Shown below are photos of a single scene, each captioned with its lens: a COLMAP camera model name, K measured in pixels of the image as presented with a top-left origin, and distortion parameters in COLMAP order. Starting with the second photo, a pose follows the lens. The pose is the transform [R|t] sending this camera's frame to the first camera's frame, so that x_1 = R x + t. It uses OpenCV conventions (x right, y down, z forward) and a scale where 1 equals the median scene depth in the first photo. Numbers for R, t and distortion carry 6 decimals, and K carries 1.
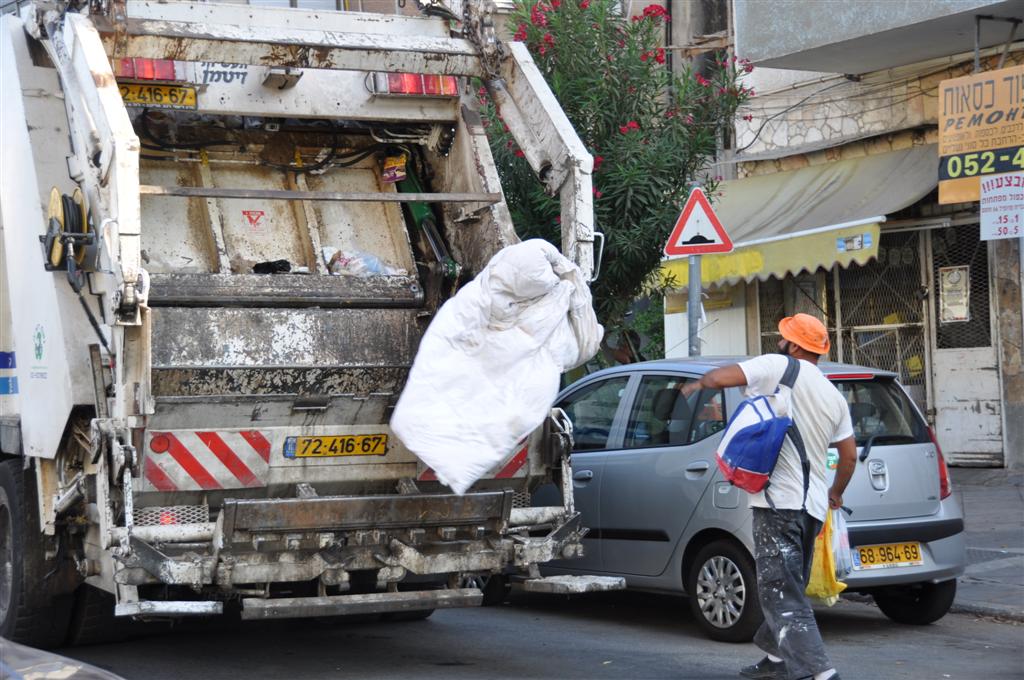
lens RADIAL K [[2166.8, 0, 512.0], [0, 2166.8, 340.0], [0, 0, 1]] dist [0.450238, 0.576560]
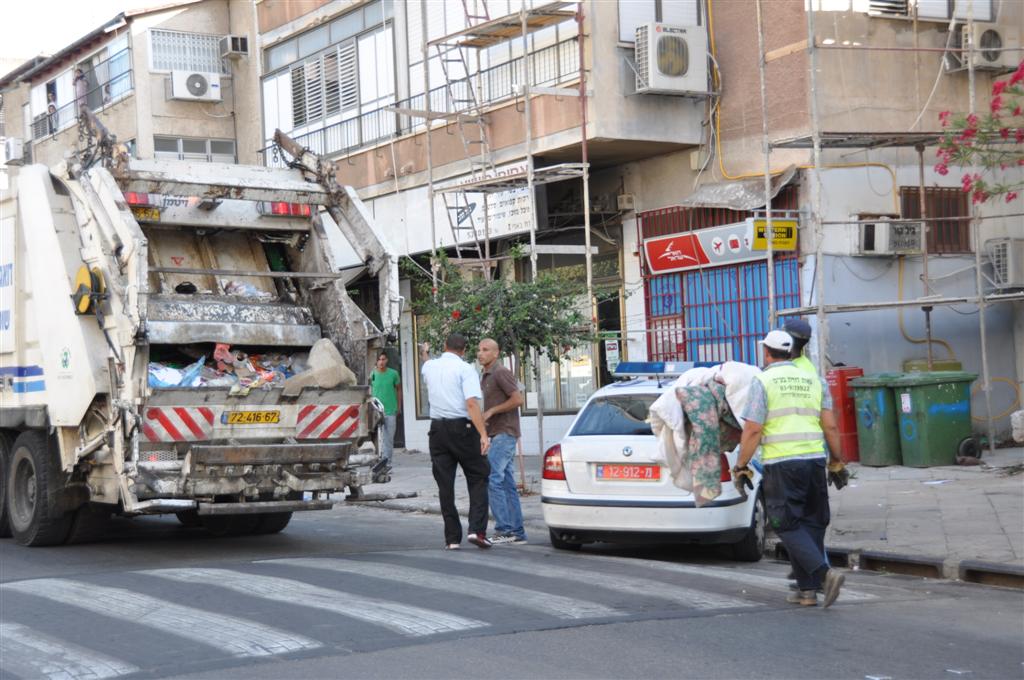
lens RADIAL K [[1750.7, 0, 511.5], [0, 1750.7, 344.4], [0, 0, 1]] dist [0.211612, 0.935604]
pose [[0.985992, 0.008919, 0.166556, -0.107330], [-0.004025, 0.999551, -0.029701, 0.030720], [-0.166746, 0.028614, 0.985585, -0.407586]]
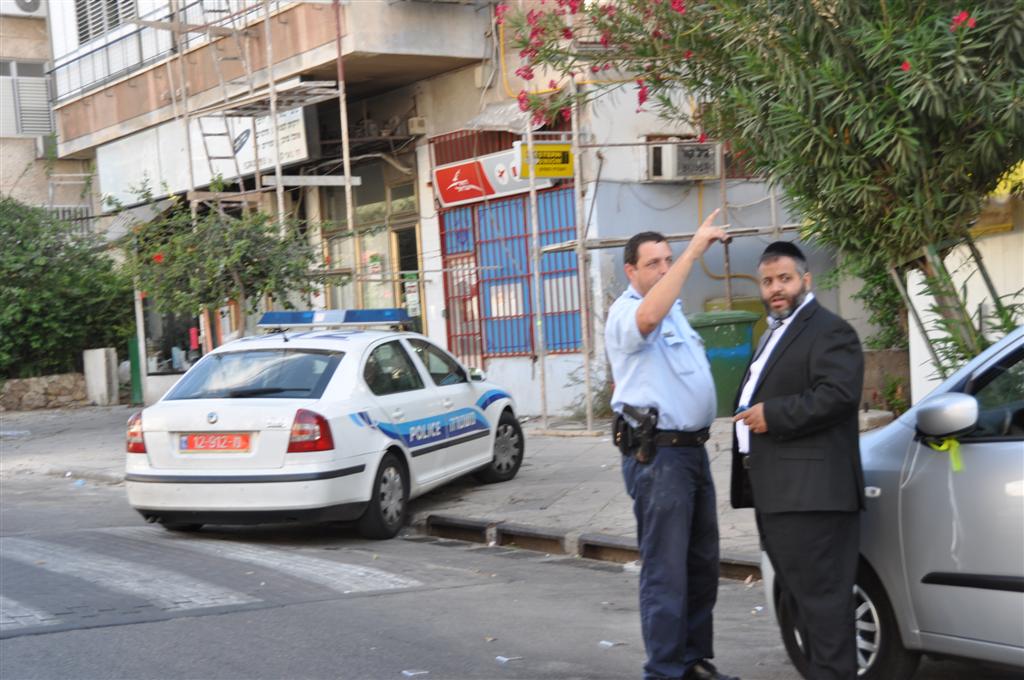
lens RADIAL K [[1877.5, 0, 512.0], [0, 1877.5, 340.0], [0, 0, 1]] dist [0.365370, 0.115621]
pose [[0.988217, -0.015964, 0.152223, 0.187440], [0.015993, 0.999872, 0.001040, 0.023724], [-0.152220, 0.001407, 0.988346, -0.355593]]
